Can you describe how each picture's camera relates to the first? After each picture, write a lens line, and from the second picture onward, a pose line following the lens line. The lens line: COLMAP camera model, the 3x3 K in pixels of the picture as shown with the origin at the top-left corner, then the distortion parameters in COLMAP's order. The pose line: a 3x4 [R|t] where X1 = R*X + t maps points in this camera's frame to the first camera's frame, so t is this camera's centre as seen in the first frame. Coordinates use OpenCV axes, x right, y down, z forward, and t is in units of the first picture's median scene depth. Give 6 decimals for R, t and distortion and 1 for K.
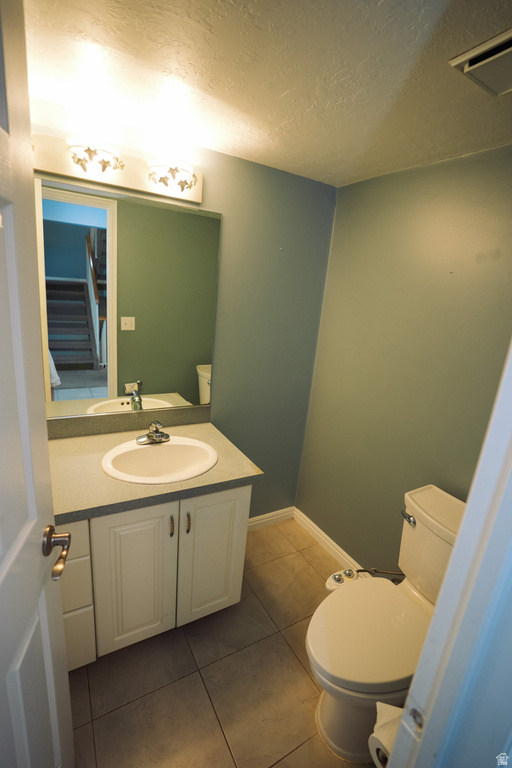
lens RADIAL K [[356.0, 0, 259.8], [0, 356.0, 385.5], [0, 0, 1]] dist [-0.067365, 0.027333]
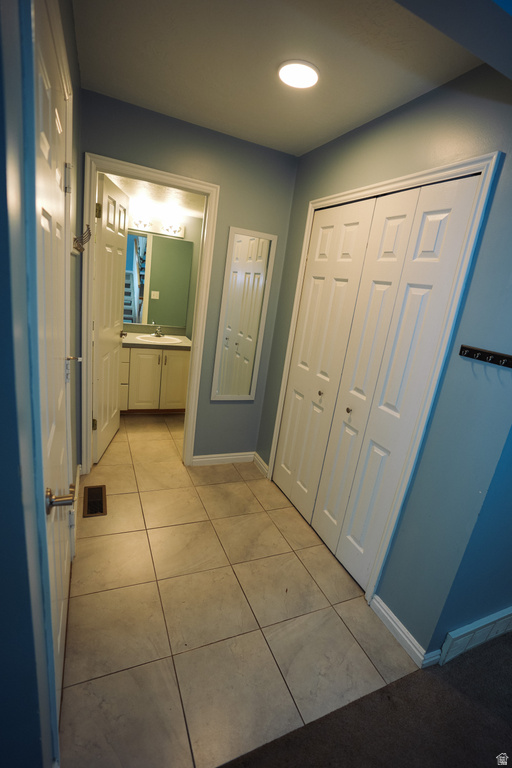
lens RADIAL K [[356.0, 0, 259.8], [0, 356.0, 385.5], [0, 0, 1]] dist [-0.067365, 0.027333]
pose [[0.993570, 0.069704, -0.089213, 0.678758], [-0.069922, 0.997552, 0.000689, 0.481009], [0.089043, 0.005554, 0.996012, -1.436831]]
